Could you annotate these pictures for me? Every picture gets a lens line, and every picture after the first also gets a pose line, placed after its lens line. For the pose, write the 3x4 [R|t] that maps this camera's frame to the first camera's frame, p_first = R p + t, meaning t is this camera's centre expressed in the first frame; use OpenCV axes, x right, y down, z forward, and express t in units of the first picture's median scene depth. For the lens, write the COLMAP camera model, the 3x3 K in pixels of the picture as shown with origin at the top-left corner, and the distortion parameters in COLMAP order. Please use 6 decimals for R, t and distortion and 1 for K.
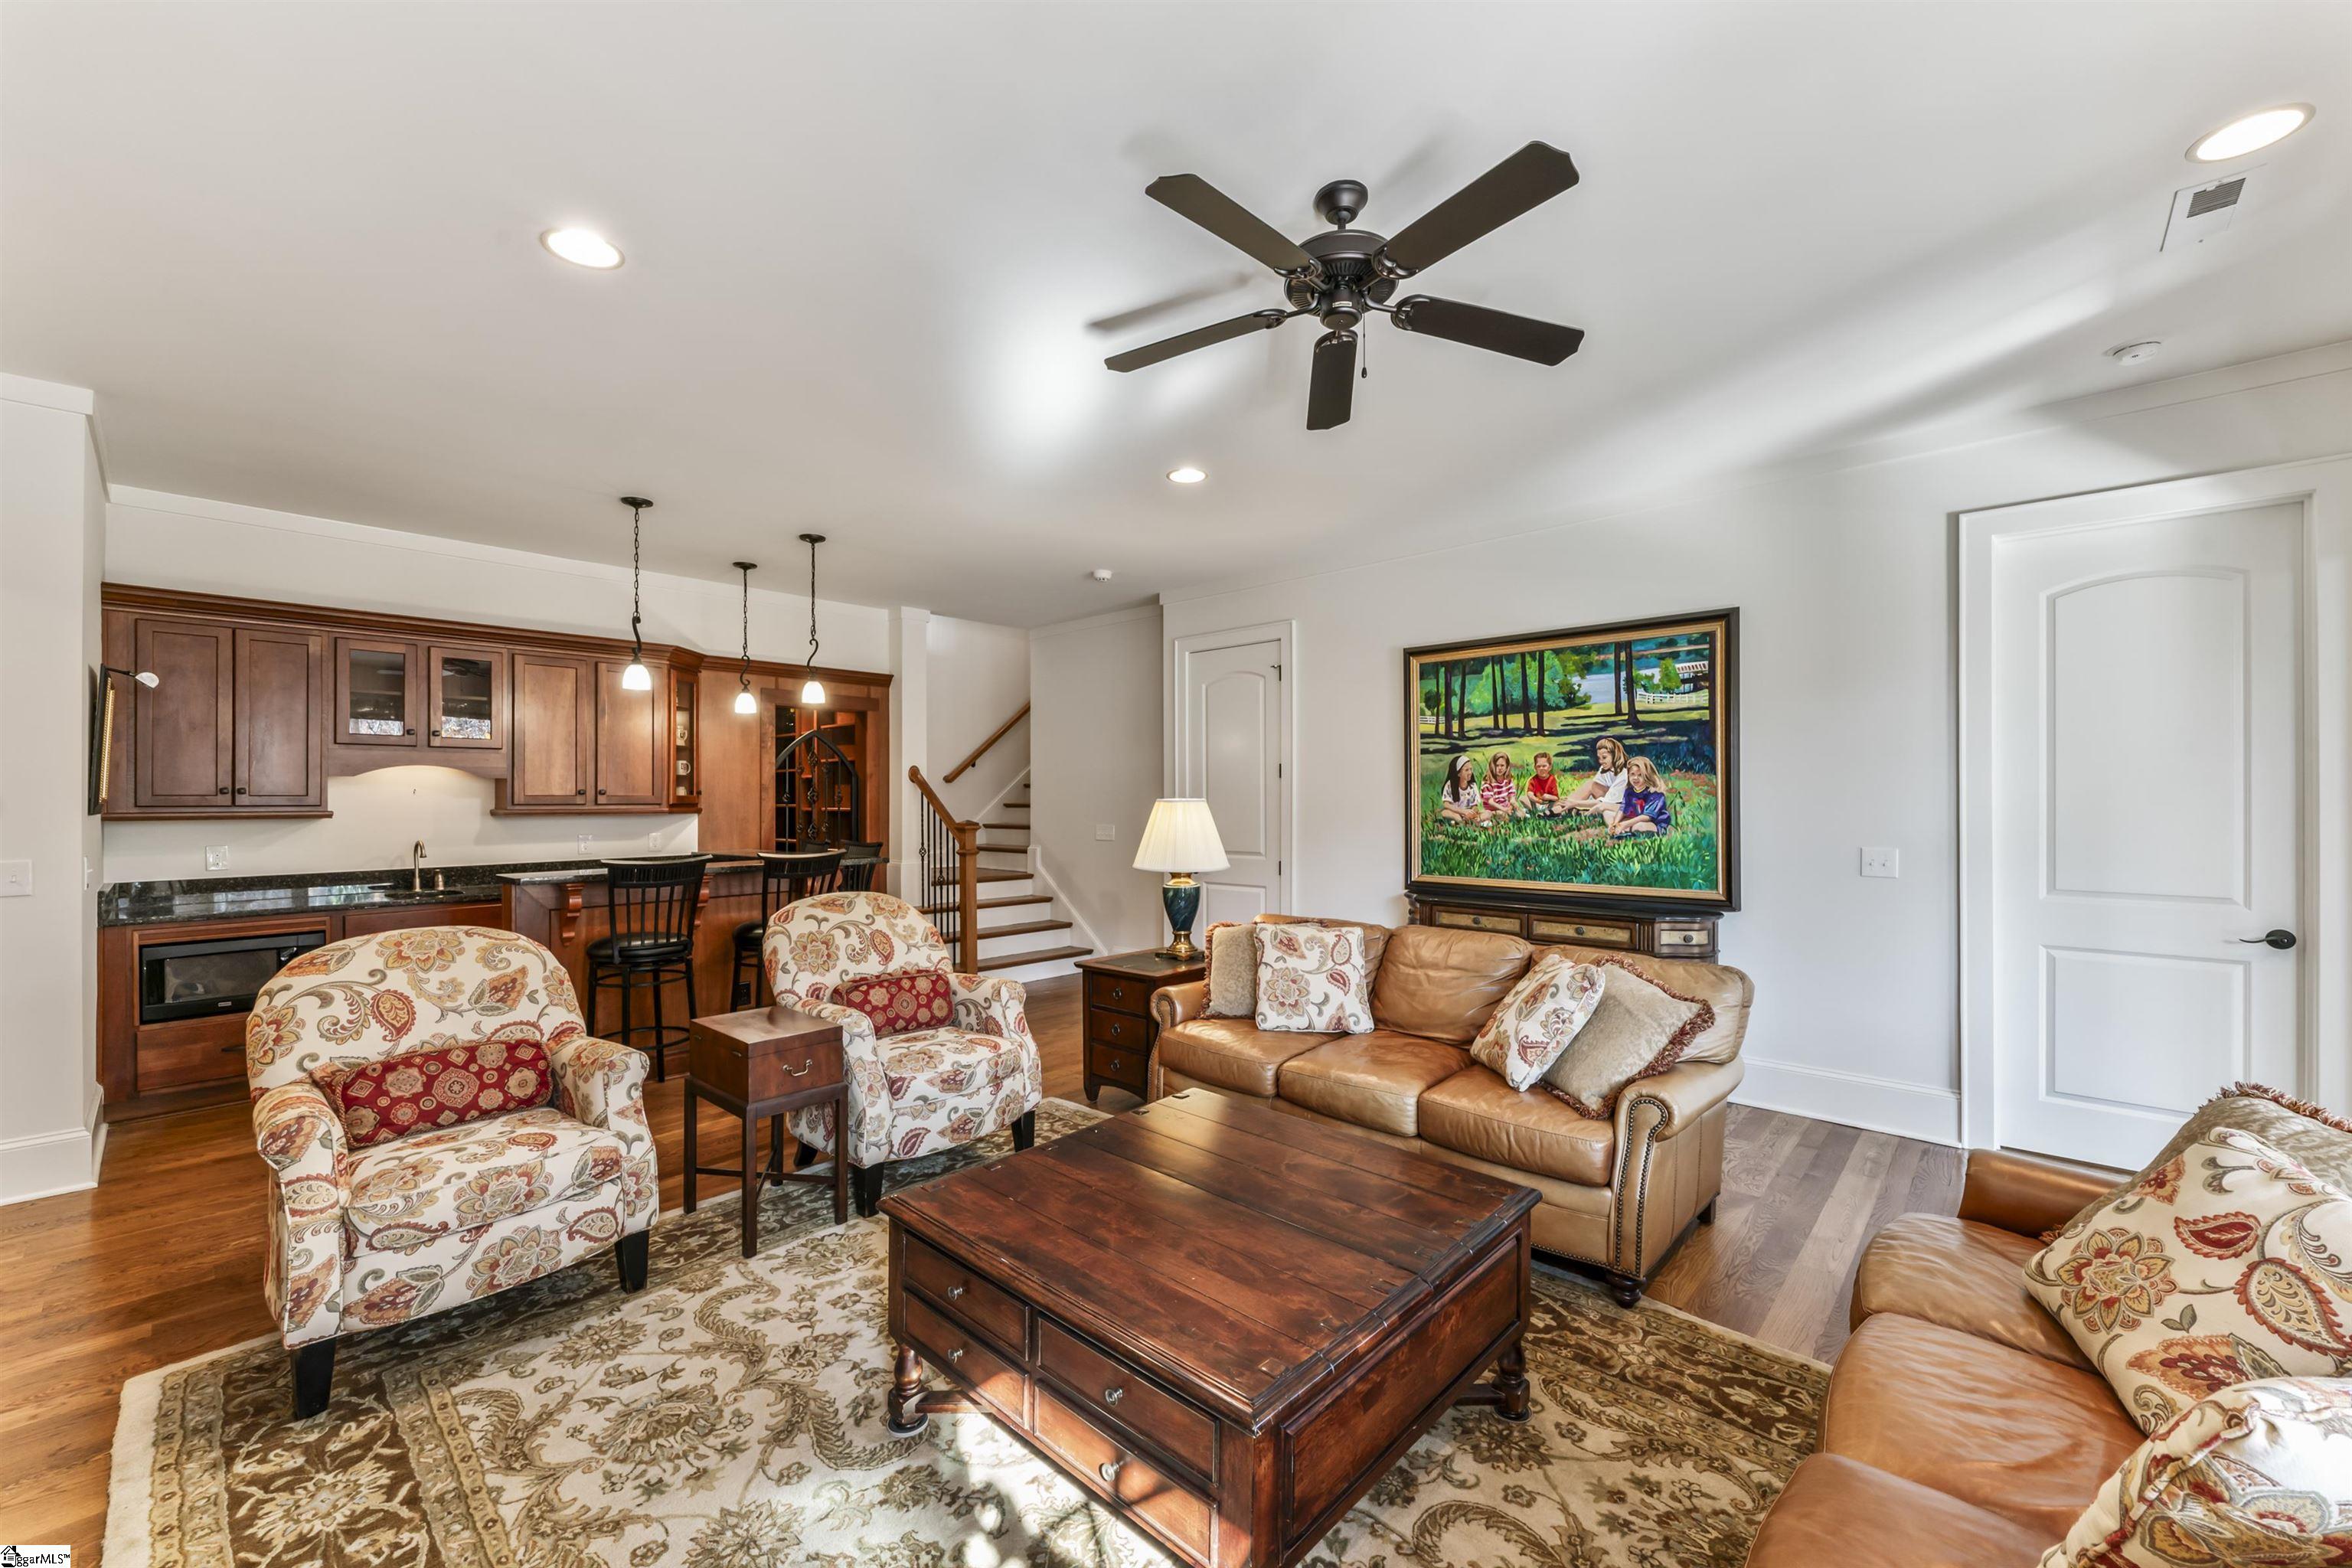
lens RADIAL K [[934.8, 0, 1161.9], [0, 934.8, 792.3], [0, 0, 1]] dist [-0.002481, -0.000578]
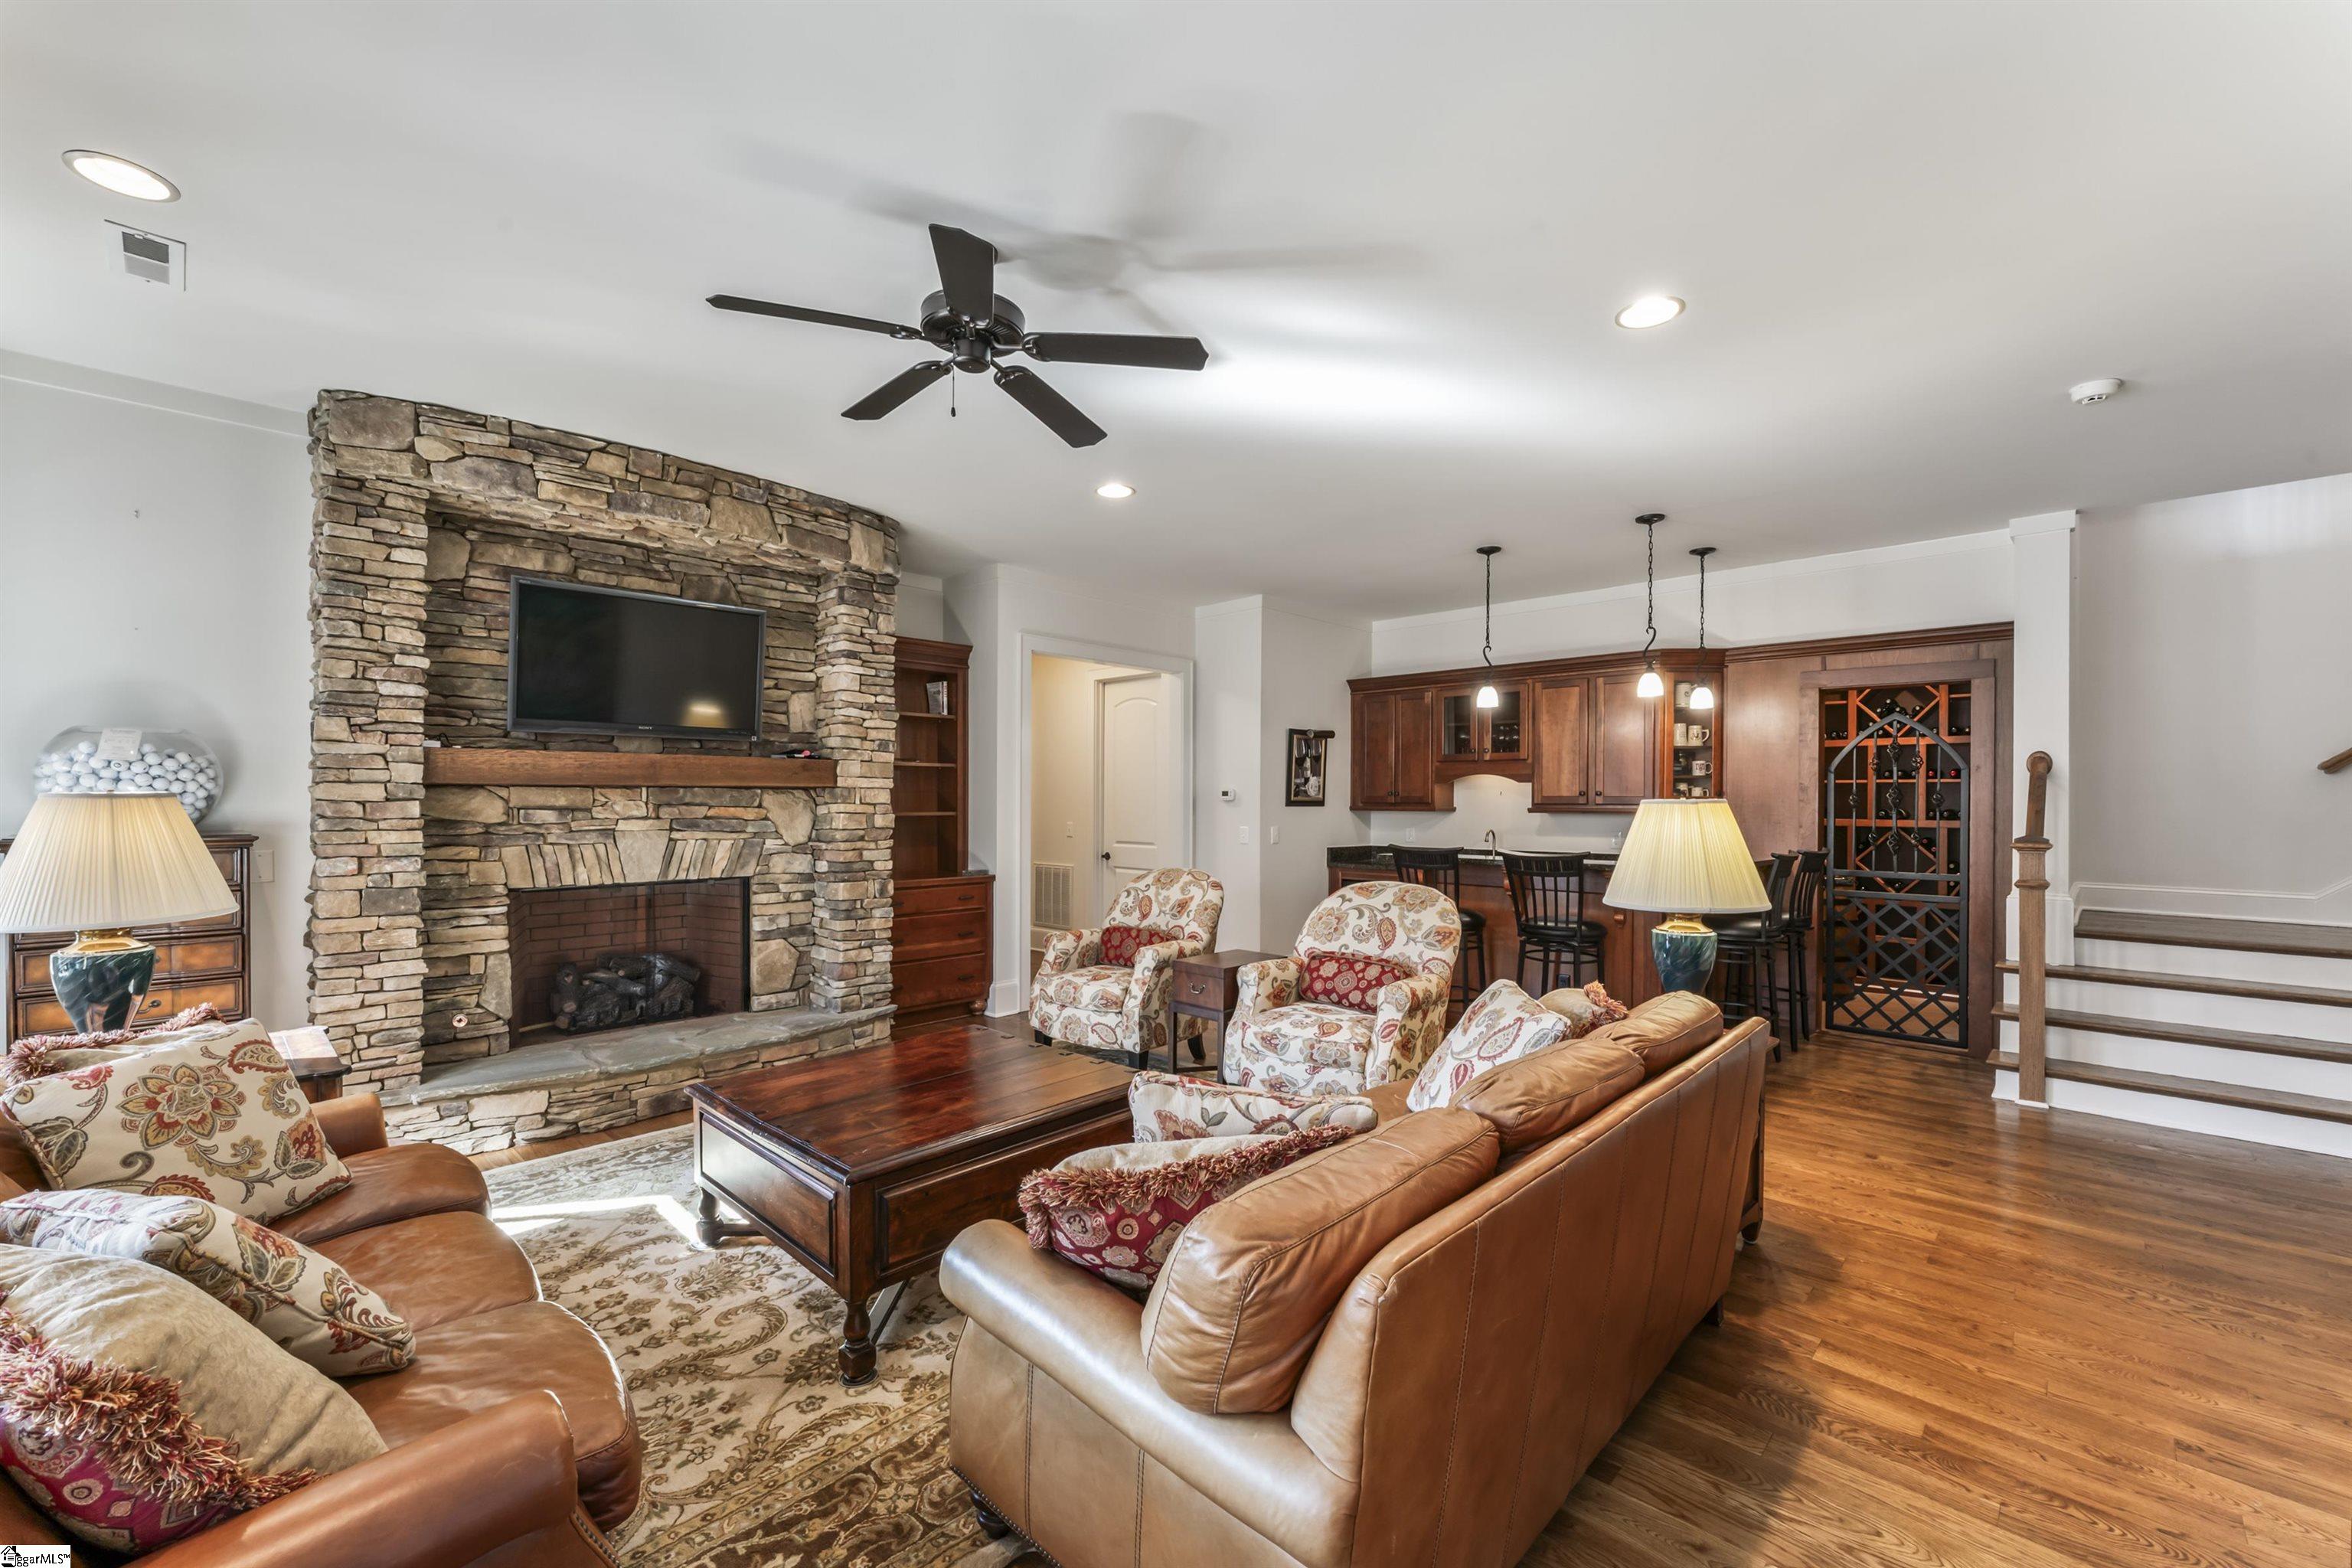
lens RADIAL K [[934.8, 0, 1183.4], [0, 934.8, 801.3], [0, 0, 1]] dist [-0.002481, -0.000578]
pose [[-0.006856, 0.003564, -0.999970, 1.270714], [0.004057, 0.999986, 0.003536, 0.008868], [0.999968, -0.004033, -0.006870, 1.228480]]
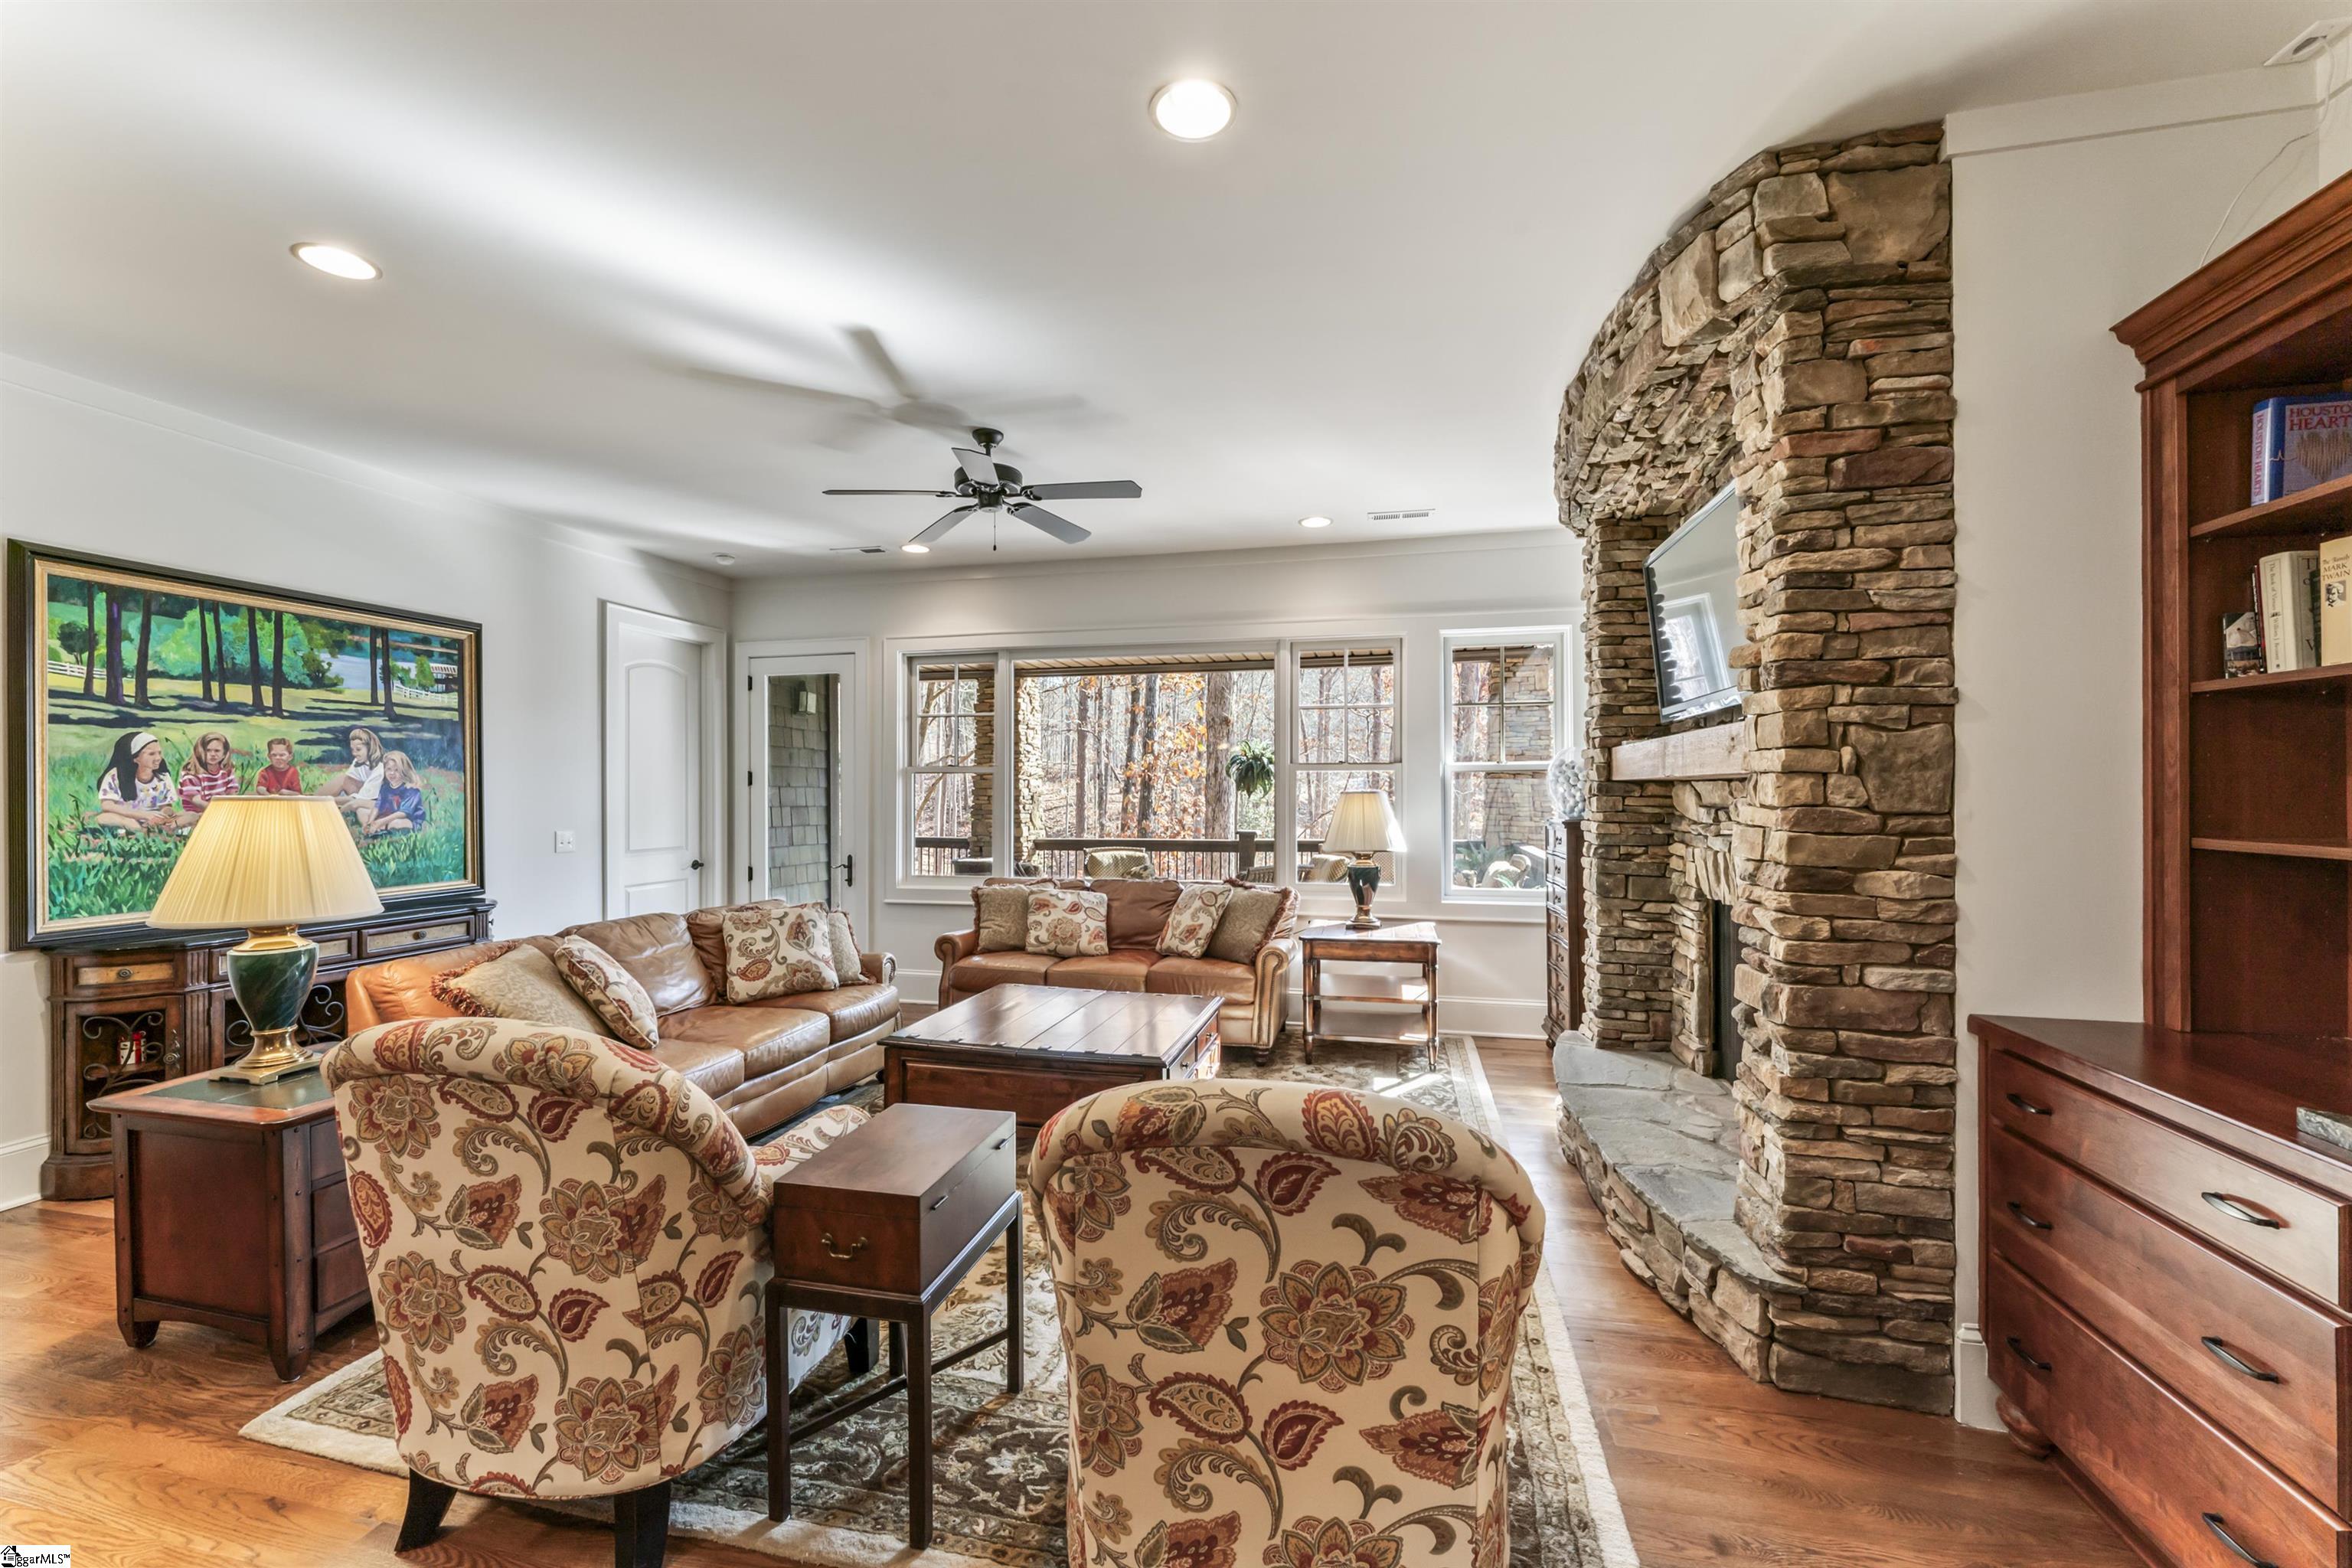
lens RADIAL K [[934.8, 0, 1183.7], [0, 934.8, 790.1], [0, 0, 1]] dist [-0.002481, -0.000578]
pose [[-0.505578, 0.003154, 0.862775, -0.696727], [-0.002295, 0.999985, -0.005000, 0.004694], [-0.862778, -0.004508, -0.505563, 0.751513]]
